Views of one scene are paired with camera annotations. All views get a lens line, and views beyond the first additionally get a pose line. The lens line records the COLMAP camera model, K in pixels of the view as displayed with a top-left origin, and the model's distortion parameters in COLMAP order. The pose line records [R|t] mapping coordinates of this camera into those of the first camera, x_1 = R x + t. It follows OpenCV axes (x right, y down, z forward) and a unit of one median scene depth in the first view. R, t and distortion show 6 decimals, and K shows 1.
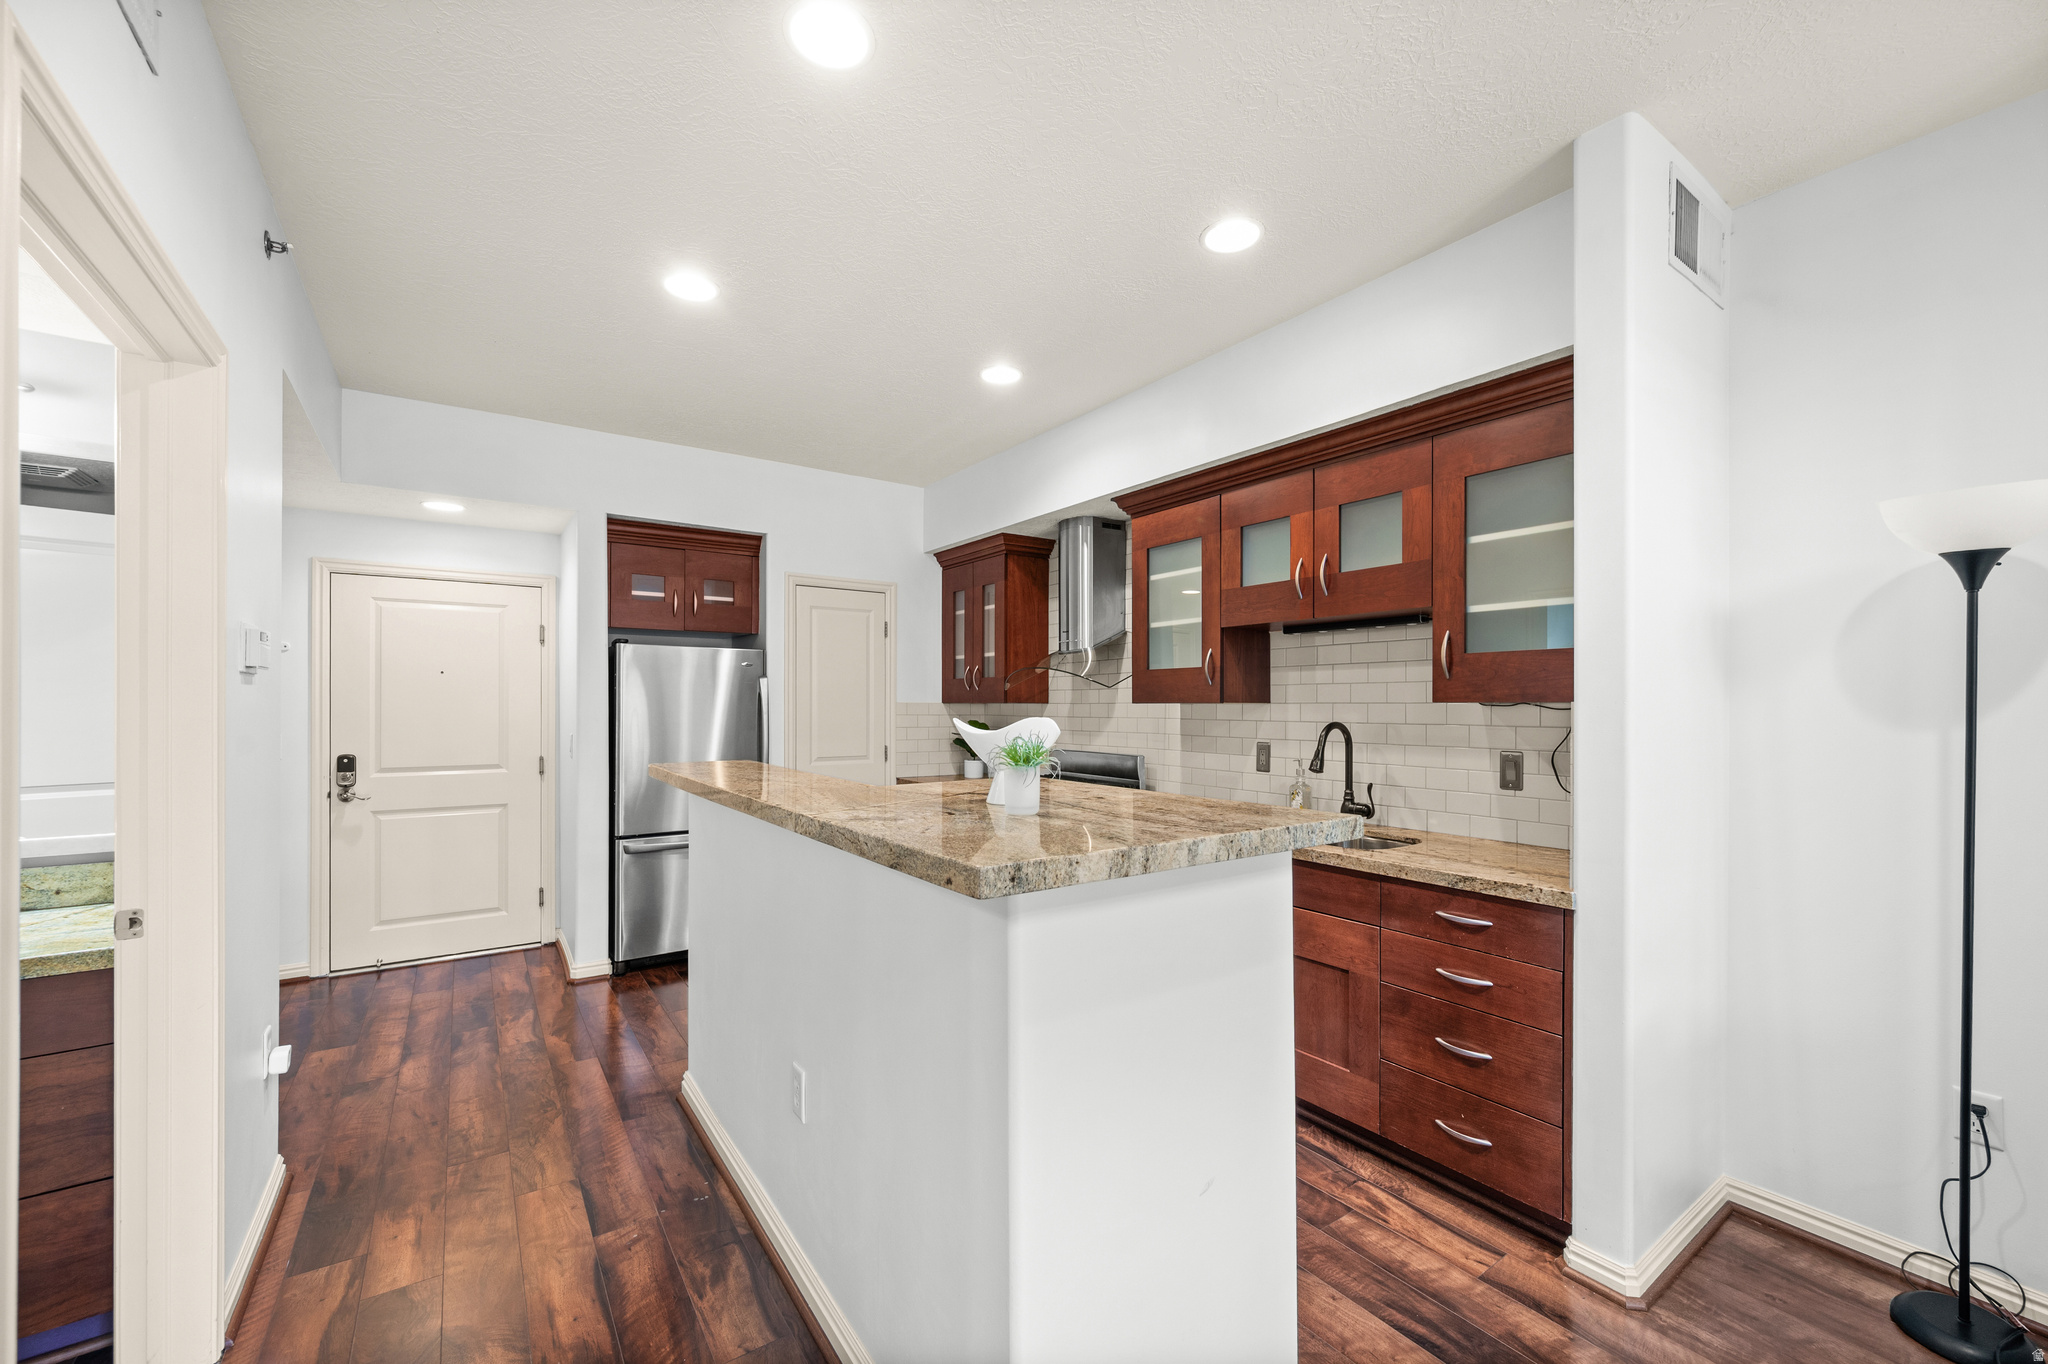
lens RADIAL K [[799.6, 0, 1023.5], [0, 799.6, 710.9], [0, 0, 1]] dist [-0.001259, 0.000044]
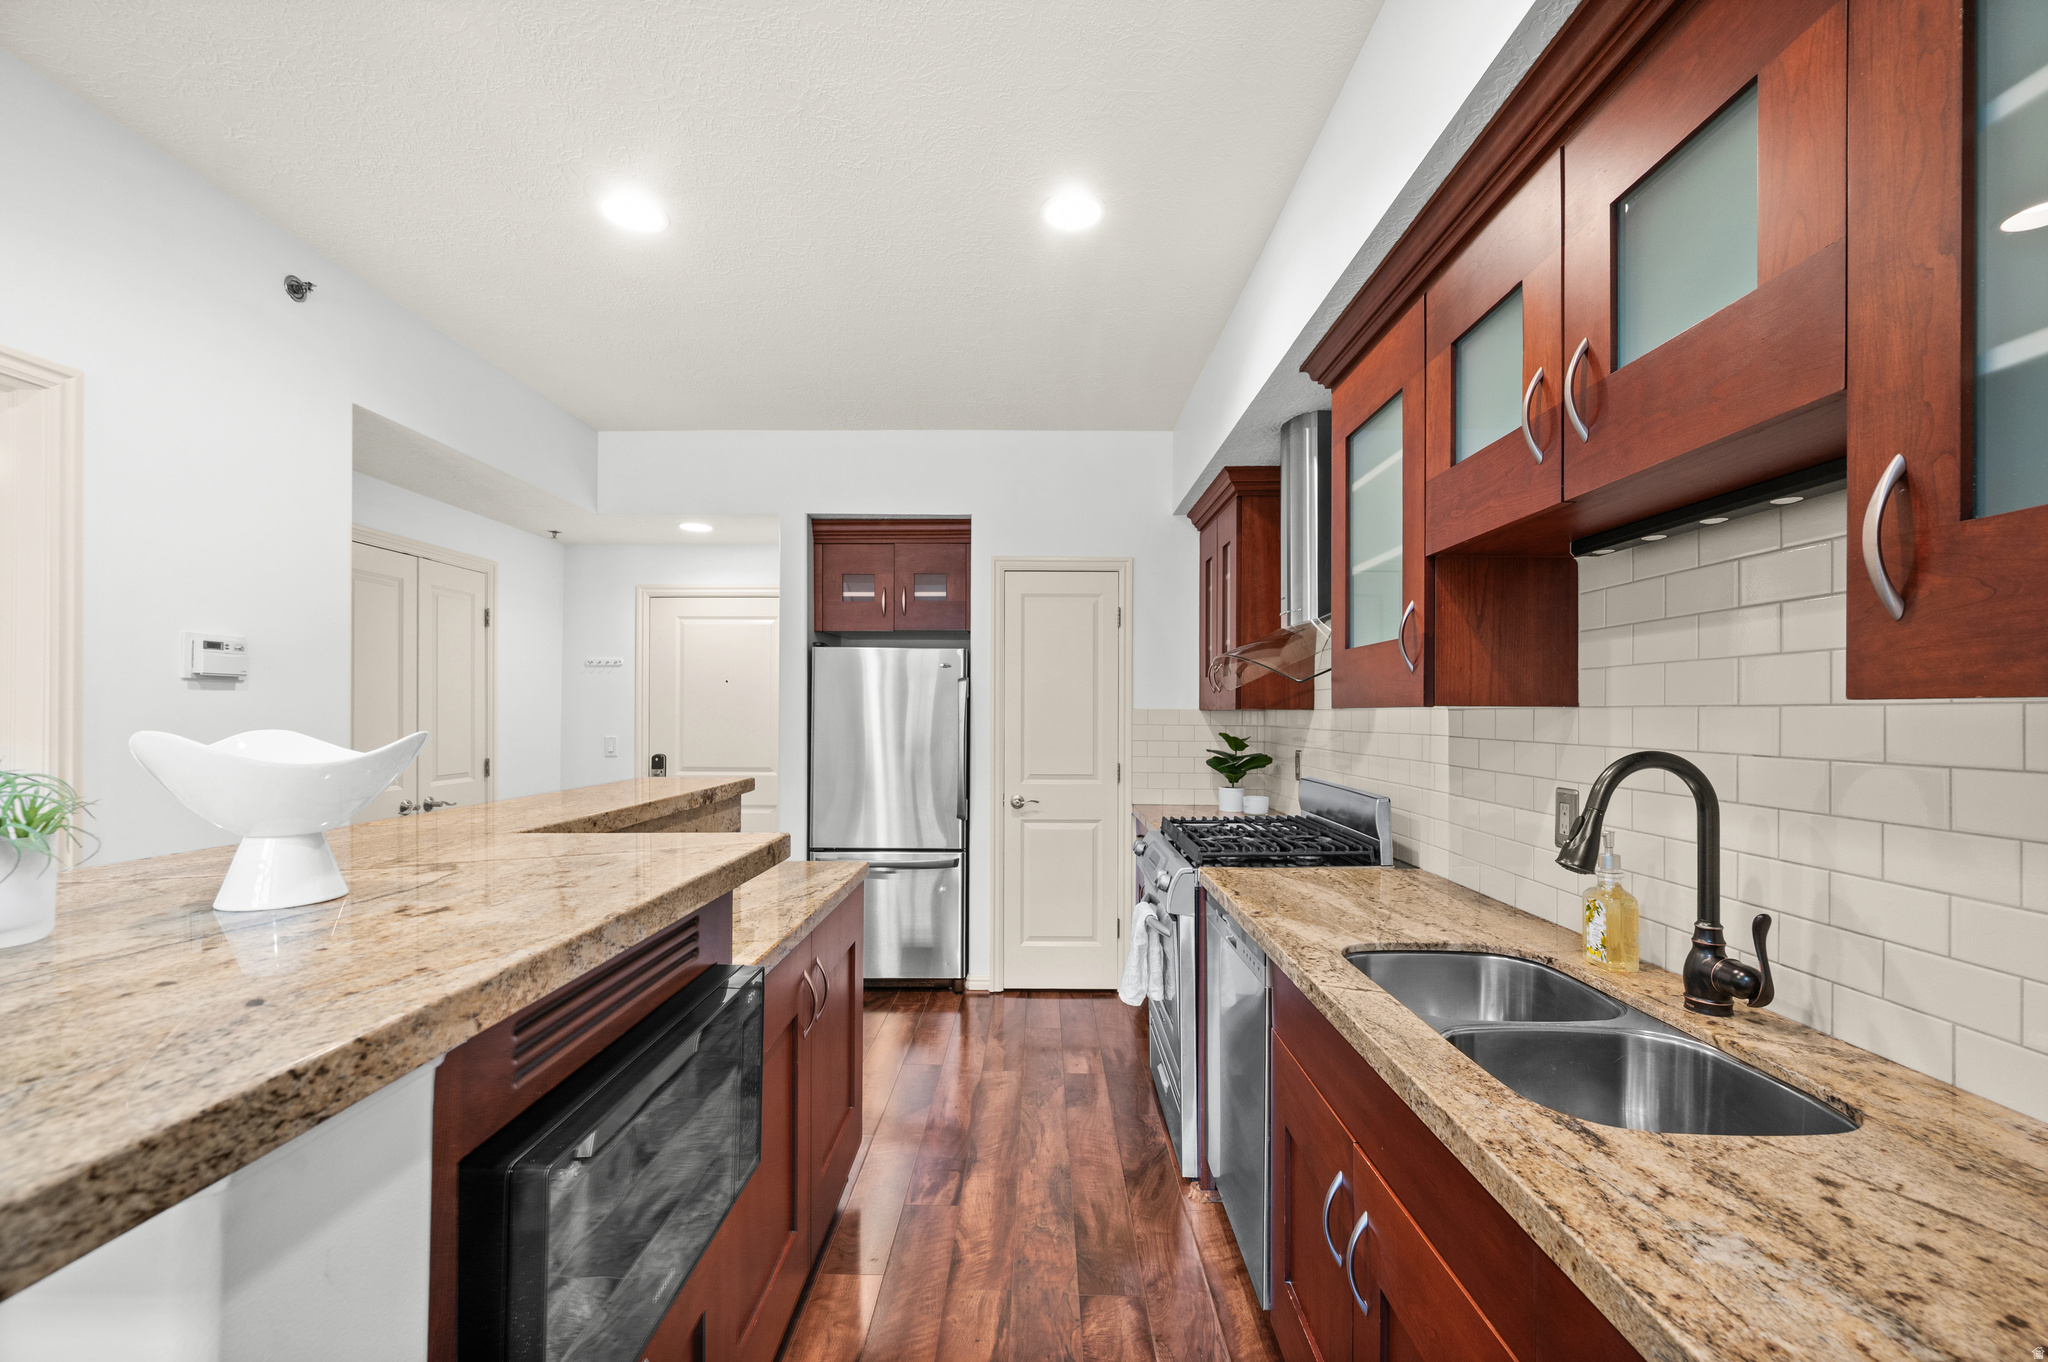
lens RADIAL K [[817.1, 0, 1028.2], [0, 817.1, 713.5], [0, 0, 1]] dist [0.000449, 0.000107]
pose [[0.814900, 0.002557, -0.579596, 0.287533], [-0.007866, 0.999947, -0.006649, -0.000238], [0.579548, 0.009978, 0.814877, 0.367448]]
